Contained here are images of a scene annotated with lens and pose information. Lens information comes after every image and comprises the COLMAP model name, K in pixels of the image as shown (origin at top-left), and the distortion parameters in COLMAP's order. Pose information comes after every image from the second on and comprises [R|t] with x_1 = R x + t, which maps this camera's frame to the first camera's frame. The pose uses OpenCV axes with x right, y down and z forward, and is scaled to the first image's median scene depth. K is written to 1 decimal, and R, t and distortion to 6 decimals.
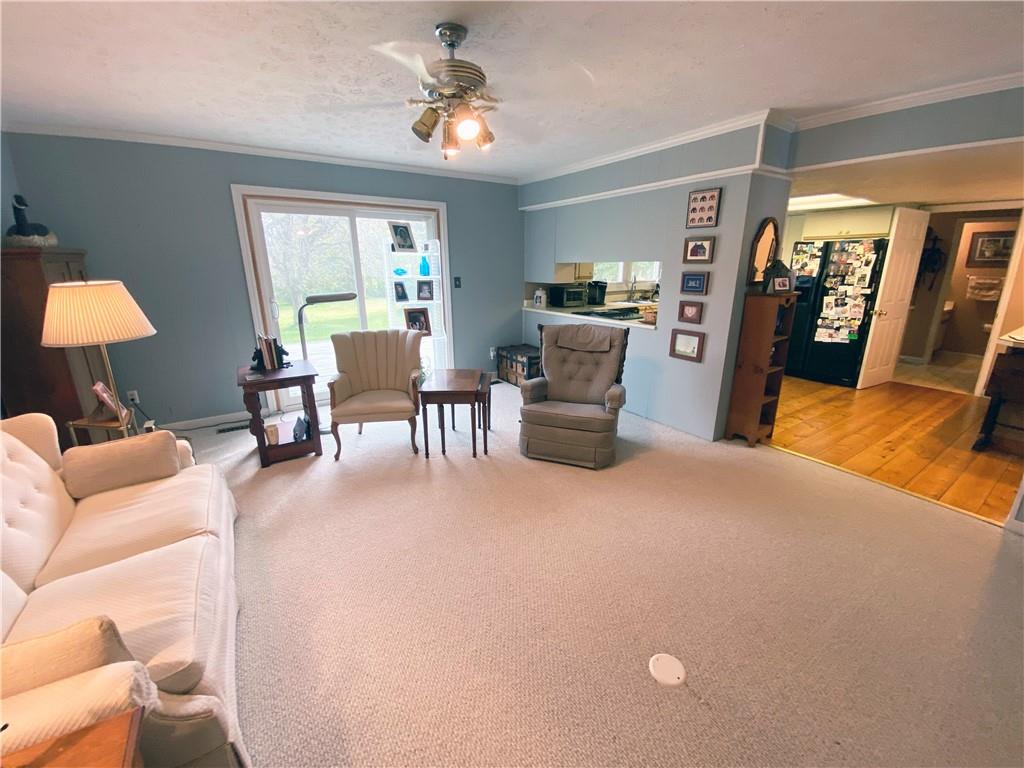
lens RADIAL K [[418.8, 0, 512.0], [0, 418.8, 384.0], [0, 0, 1]] dist [0.059799, -0.032914]
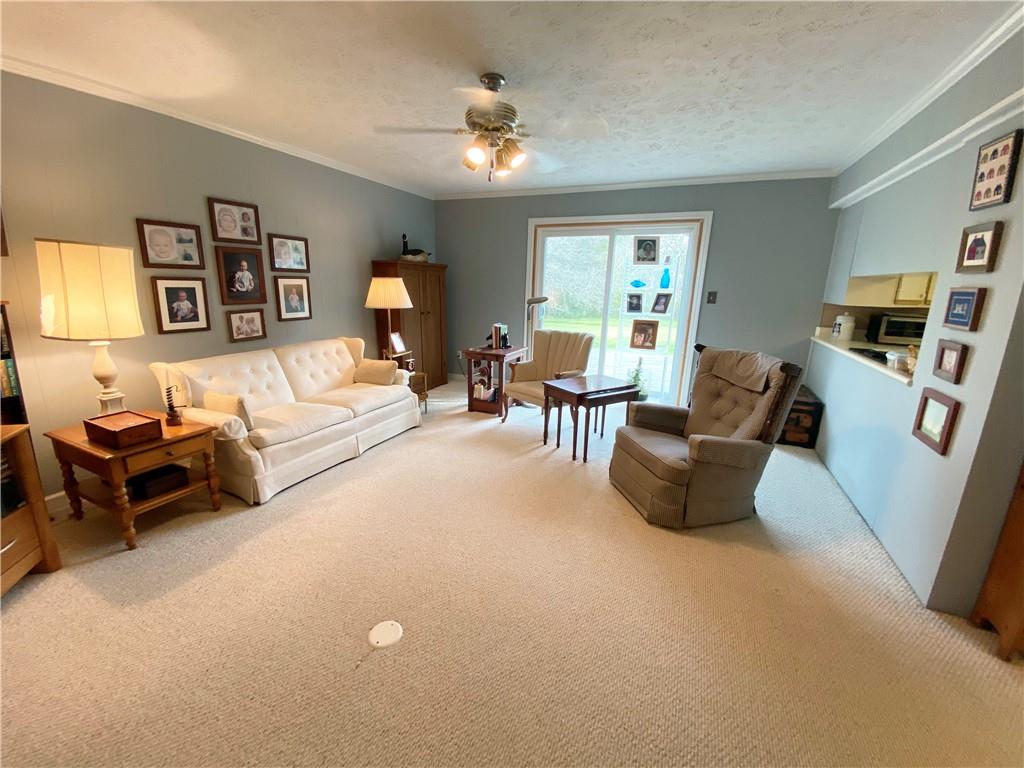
lens RADIAL K [[418.8, 0, 512.0], [0, 418.8, 384.0], [0, 0, 1]] dist [0.059799, -0.032914]
pose [[0.550720, 0.215087, -0.806502, 0.554219], [-0.259179, 0.962534, 0.079719, -0.039541], [0.793432, 0.165126, 0.585833, 0.234557]]
